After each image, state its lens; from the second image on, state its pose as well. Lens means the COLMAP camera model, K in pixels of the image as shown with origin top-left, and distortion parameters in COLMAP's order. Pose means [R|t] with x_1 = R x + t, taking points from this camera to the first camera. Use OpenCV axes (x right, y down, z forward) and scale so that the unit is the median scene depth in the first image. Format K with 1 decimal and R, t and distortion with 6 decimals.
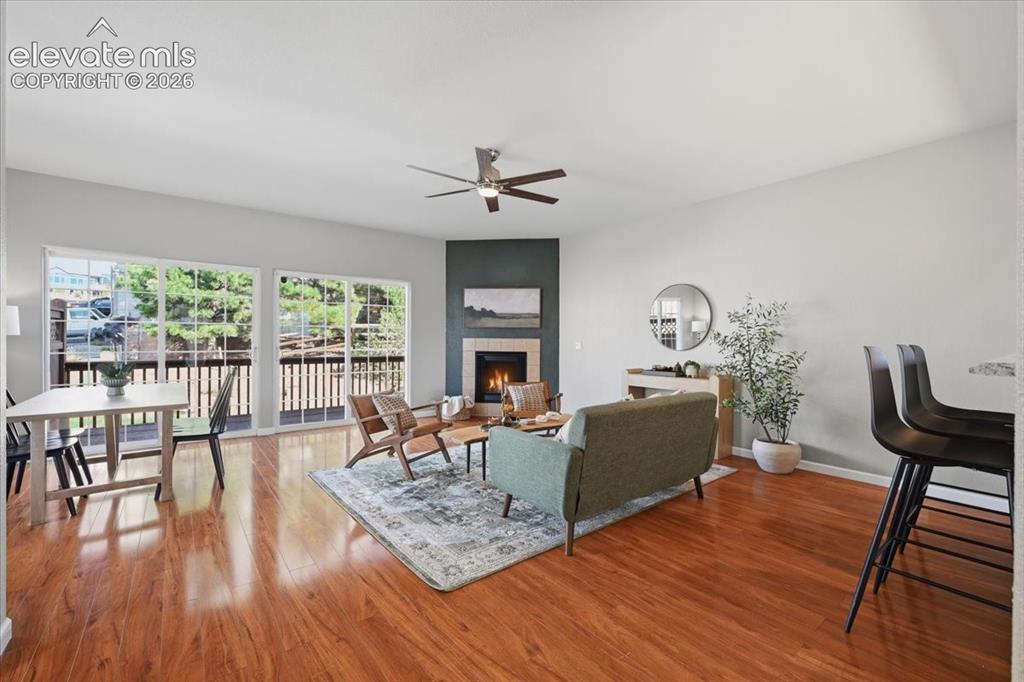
lens RADIAL K [[433.2, 0, 515.0], [0, 433.2, 340.0], [0, 0, 1]] dist [0.001617, 0.000224]
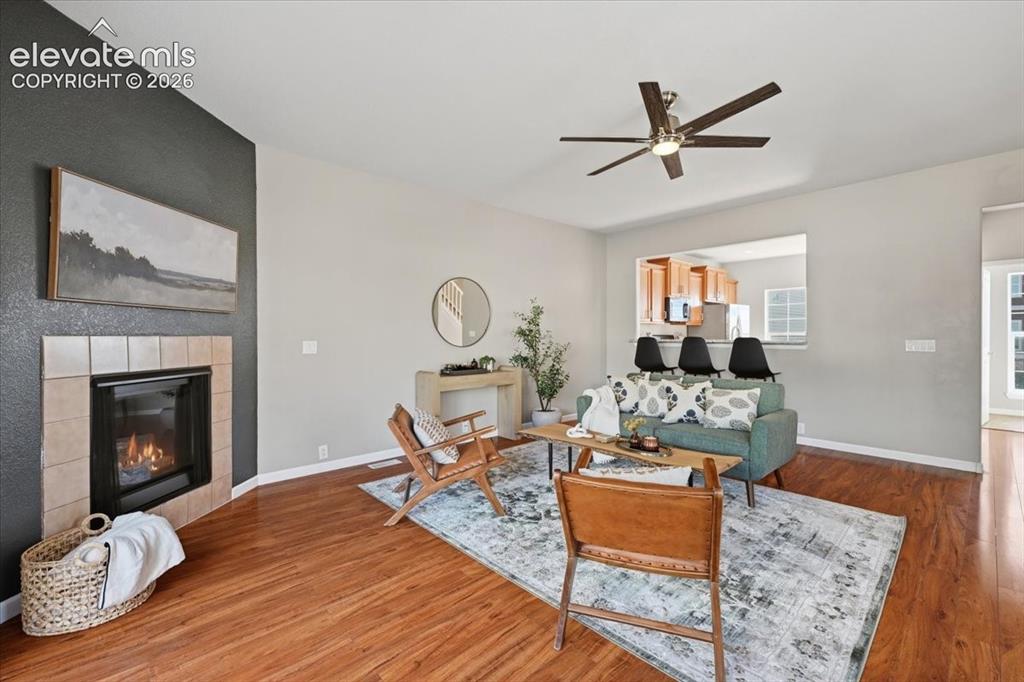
lens RADIAL K [[433.2, 0, 515.0], [0, 433.2, 340.0], [0, 0, 1]] dist [0.001617, 0.000224]
pose [[-0.079082, -0.017104, 0.996721, -0.448573], [0.003151, 0.999844, 0.017407, -0.005714], [-0.996863, 0.004517, -0.079016, 0.728981]]
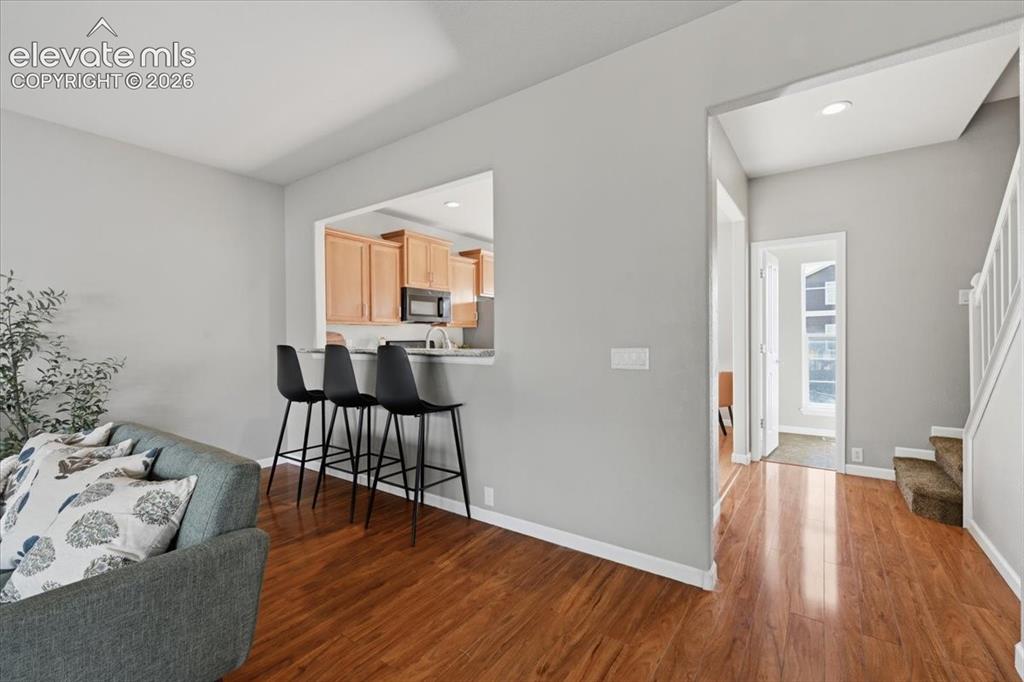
lens RADIAL K [[440.7, 0, 514.7], [0, 440.7, 340.5], [0, 0, 1]] dist [-0.001262, -0.000028]
pose [[-0.293274, -0.006601, 0.956006, -0.191018], [0.008702, 0.999916, 0.009574, -0.003574], [-0.955989, 0.011127, -0.293192, 0.295521]]
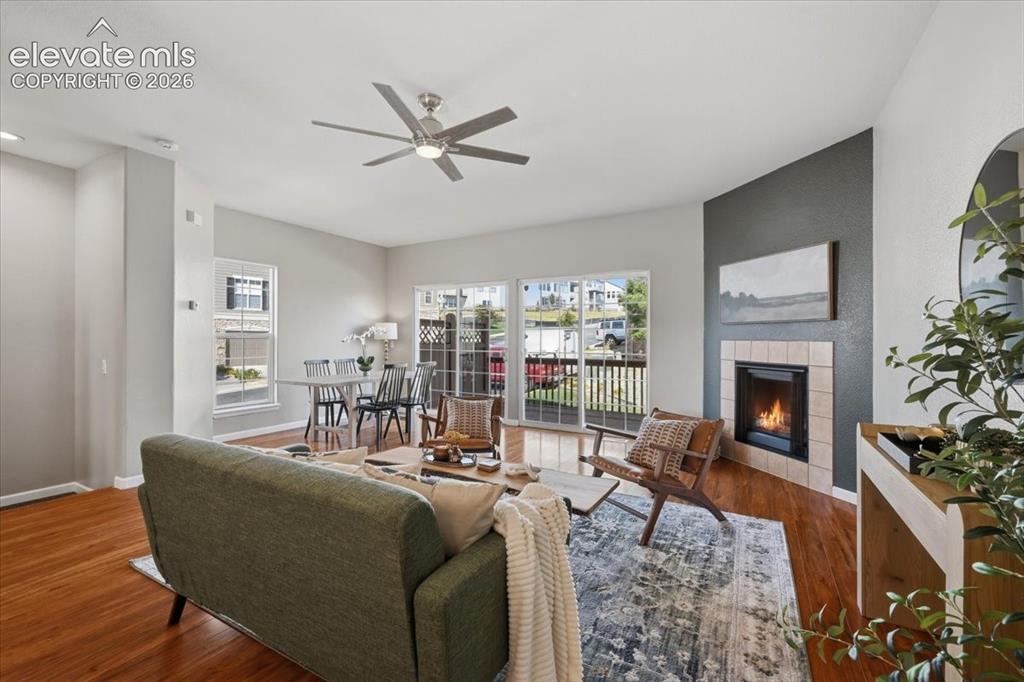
lens RADIAL K [[433.2, 0, 515.0], [0, 433.2, 340.0], [0, 0, 1]] dist [0.001617, 0.000224]
pose [[0.379761, -0.005423, -0.925069, 0.389998], [-0.005841, 0.999949, -0.008259, 0.002456], [0.925066, 0.008540, 0.379709, 0.464443]]
